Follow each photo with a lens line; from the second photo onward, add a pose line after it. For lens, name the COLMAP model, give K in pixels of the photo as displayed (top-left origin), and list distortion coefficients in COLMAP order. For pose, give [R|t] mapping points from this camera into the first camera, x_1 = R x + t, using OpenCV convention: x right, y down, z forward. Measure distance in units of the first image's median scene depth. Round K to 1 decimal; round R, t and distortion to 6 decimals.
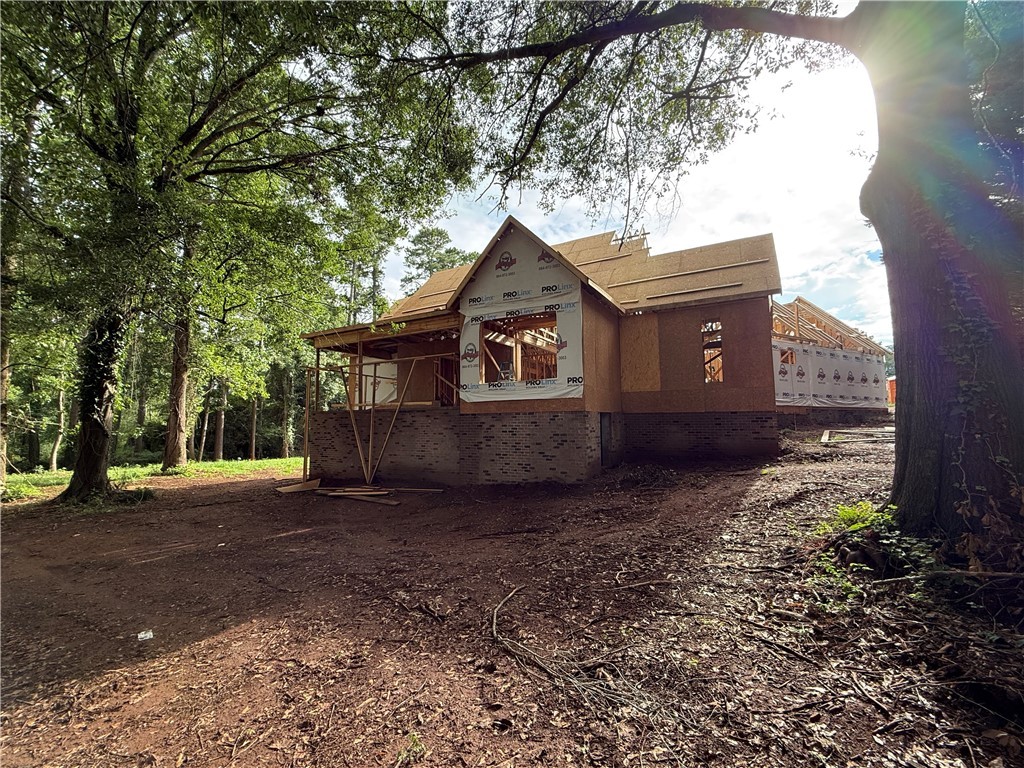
lens RADIAL K [[409.5, 0, 512.8], [0, 409.5, 387.9], [0, 0, 1]] dist [-0.000197, 0.000065]
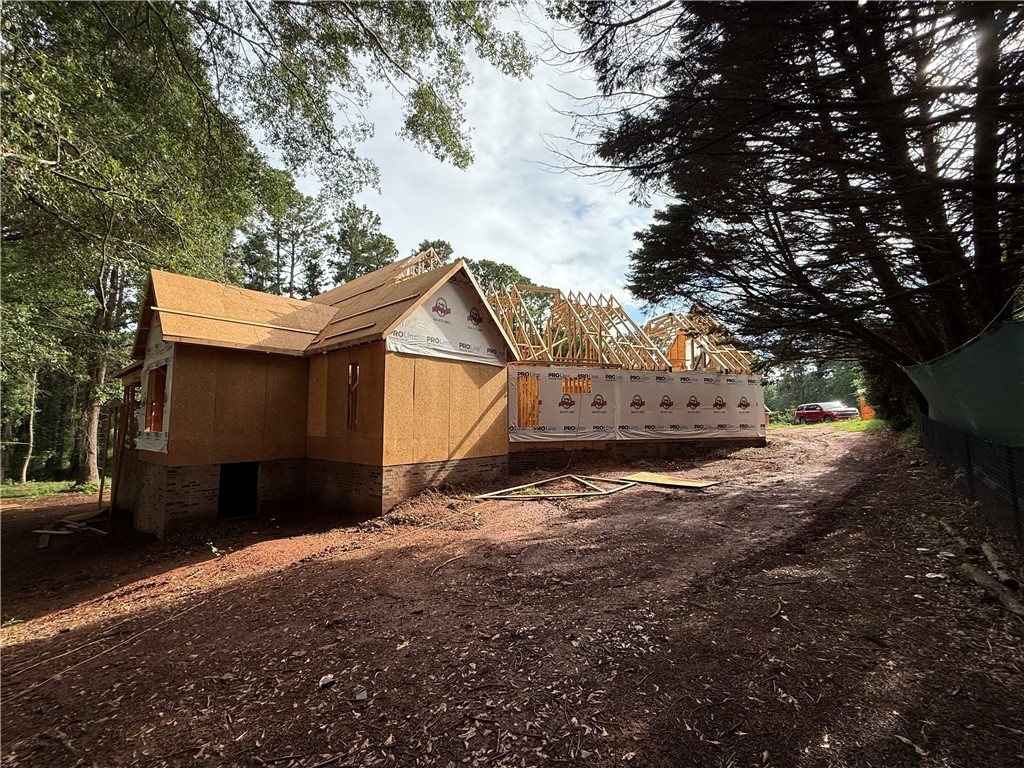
lens RADIAL K [[409.5, 0, 510.9], [0, 409.5, 381.9], [0, 0, 1]] dist [-0.000197, 0.000065]
pose [[0.983706, -0.017892, -0.178891, 0.612993], [0.015822, 0.999790, -0.012993, -0.065095], [0.179086, 0.009951, 0.983783, 0.093688]]
